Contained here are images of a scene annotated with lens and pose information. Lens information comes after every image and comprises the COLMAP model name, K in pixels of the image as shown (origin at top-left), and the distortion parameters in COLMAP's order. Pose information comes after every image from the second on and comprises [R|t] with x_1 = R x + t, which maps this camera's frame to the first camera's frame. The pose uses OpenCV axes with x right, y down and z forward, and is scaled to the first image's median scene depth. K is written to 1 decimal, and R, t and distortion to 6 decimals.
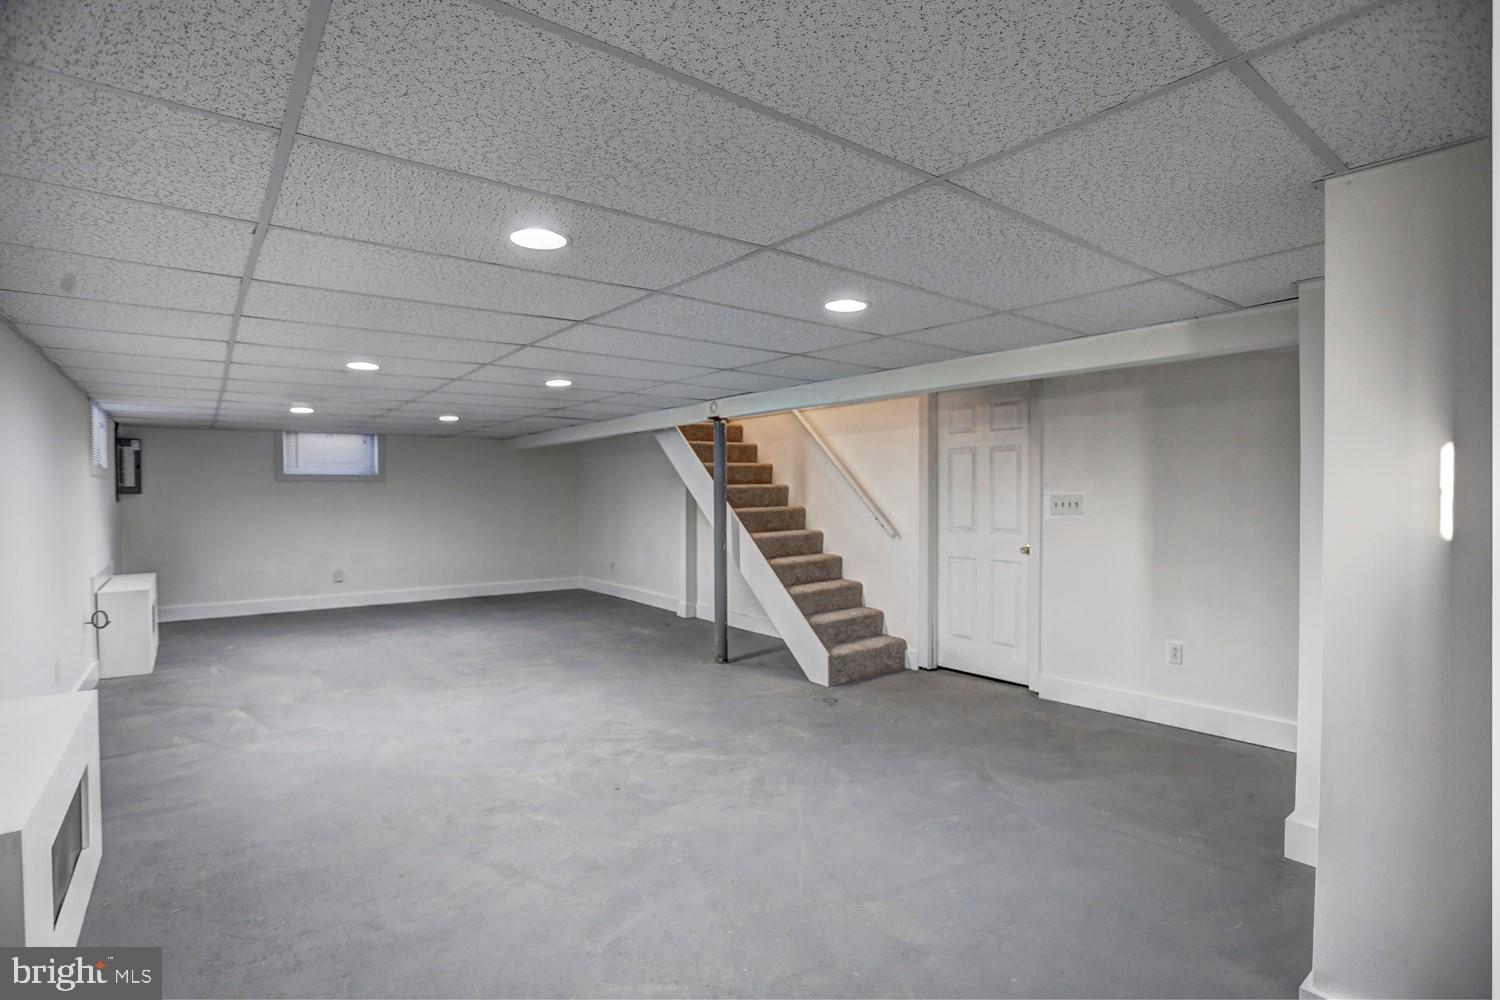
lens RADIAL K [[734.7, 0, 743.8], [0, 734.7, 497.9], [0, 0, 1]] dist [-0.068216, 0.026376]
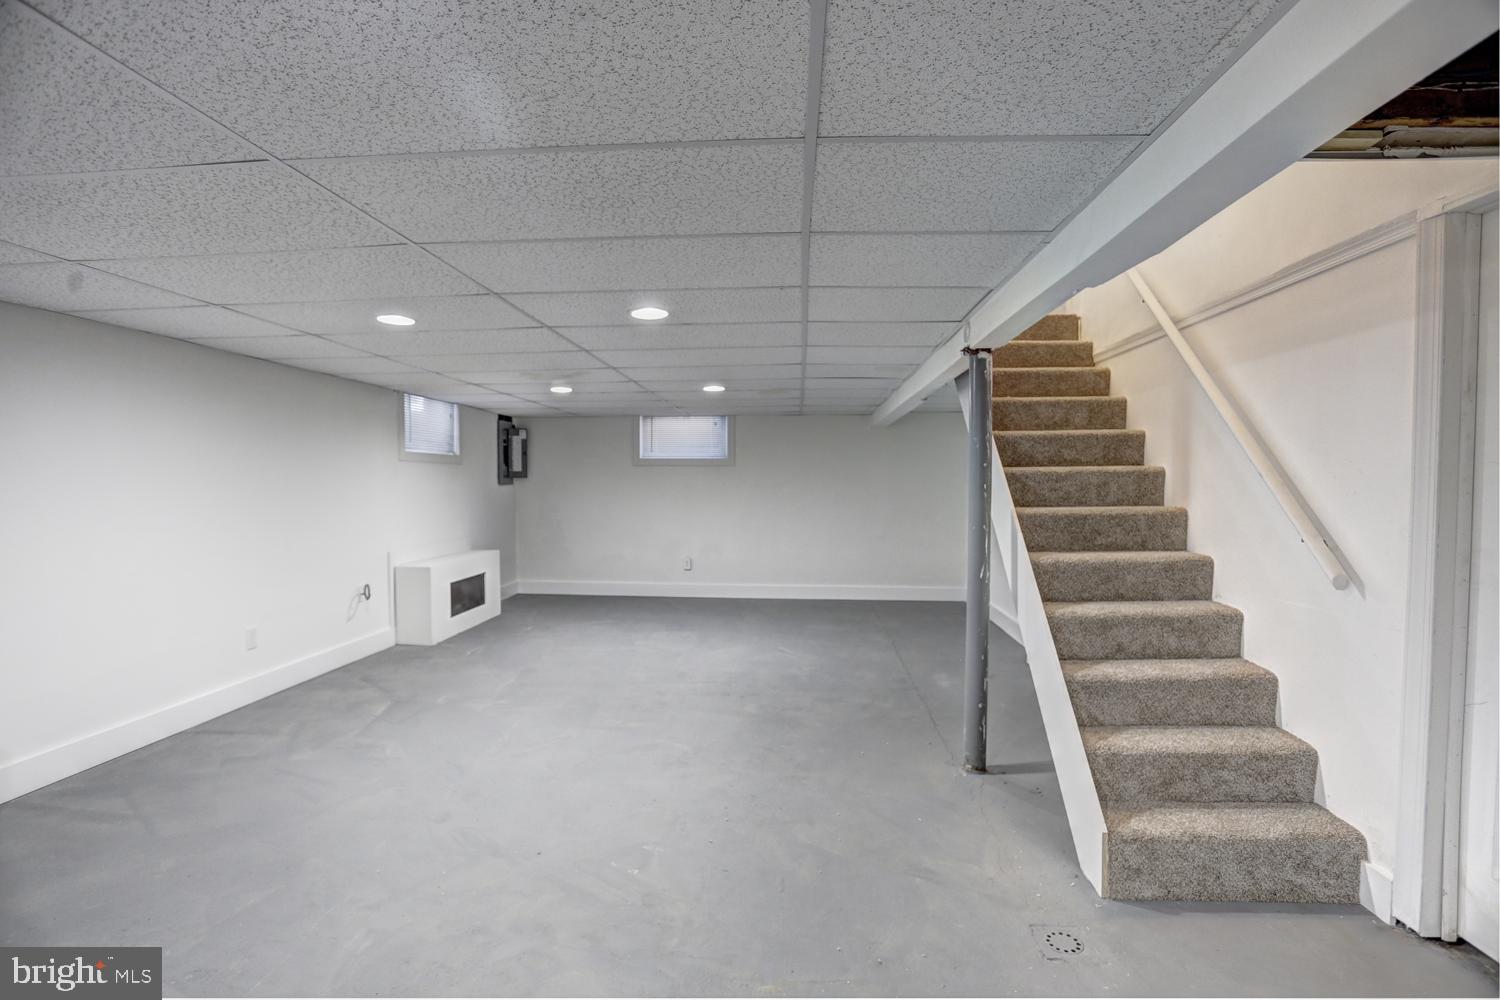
lens RADIAL K [[734.7, 0, 740.5], [0, 734.7, 501.1], [0, 0, 1]] dist [-0.068216, 0.026376]
pose [[0.742333, 0.025330, -0.669552, 0.215655], [-0.009858, 0.999590, 0.026886, -0.004034], [0.669959, -0.013358, 0.742278, 0.455055]]
